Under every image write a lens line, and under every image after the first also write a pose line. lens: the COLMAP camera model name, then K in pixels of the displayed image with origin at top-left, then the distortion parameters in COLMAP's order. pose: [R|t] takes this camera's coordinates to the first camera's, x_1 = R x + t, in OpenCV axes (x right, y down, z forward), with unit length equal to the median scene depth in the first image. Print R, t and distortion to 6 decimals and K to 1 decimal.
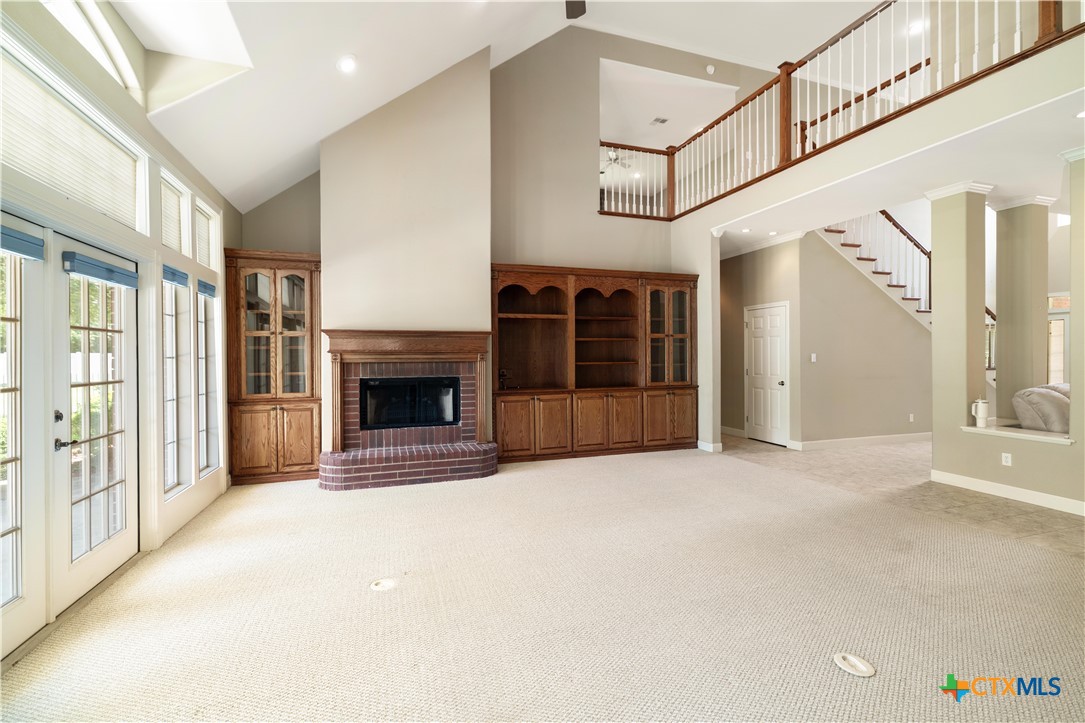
lens RADIAL K [[472.4, 0, 543.2], [0, 472.4, 360.6], [0, 0, 1]] dist [0.000951, -0.000303]
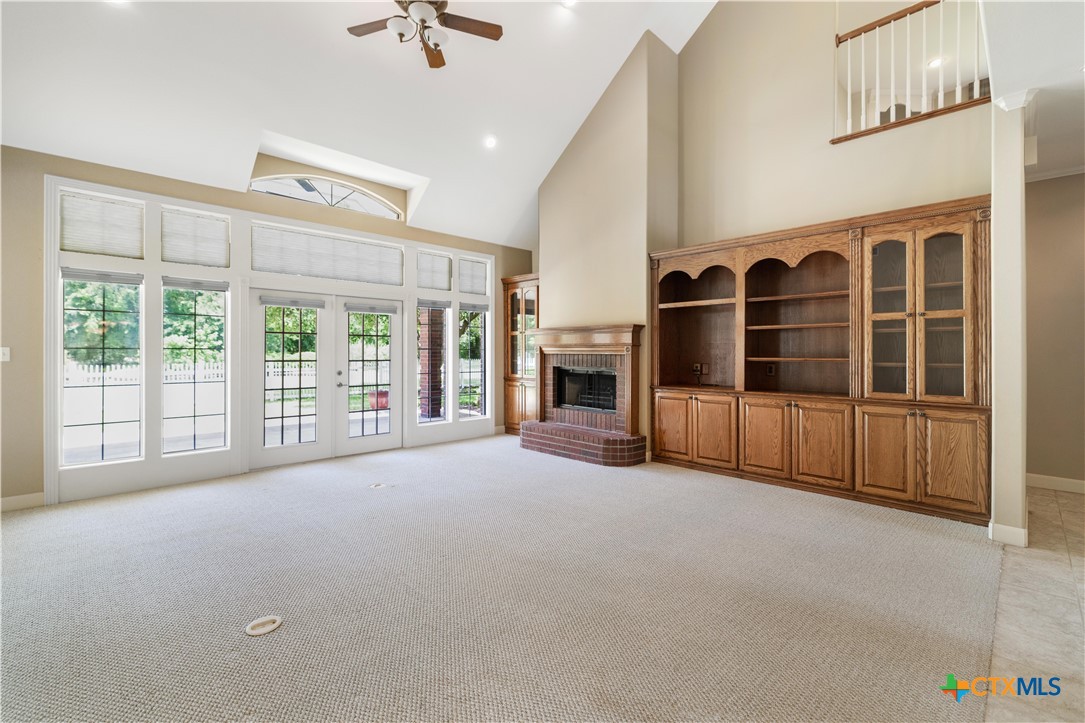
lens RADIAL K [[472.4, 0, 541.5], [0, 472.4, 352.5], [0, 0, 1]] dist [0.000951, -0.000303]
pose [[0.435336, 0.010123, -0.900211, 0.606199], [-0.009603, 0.999932, 0.006600, -0.005975], [0.900217, 0.005772, 0.435404, 0.342495]]
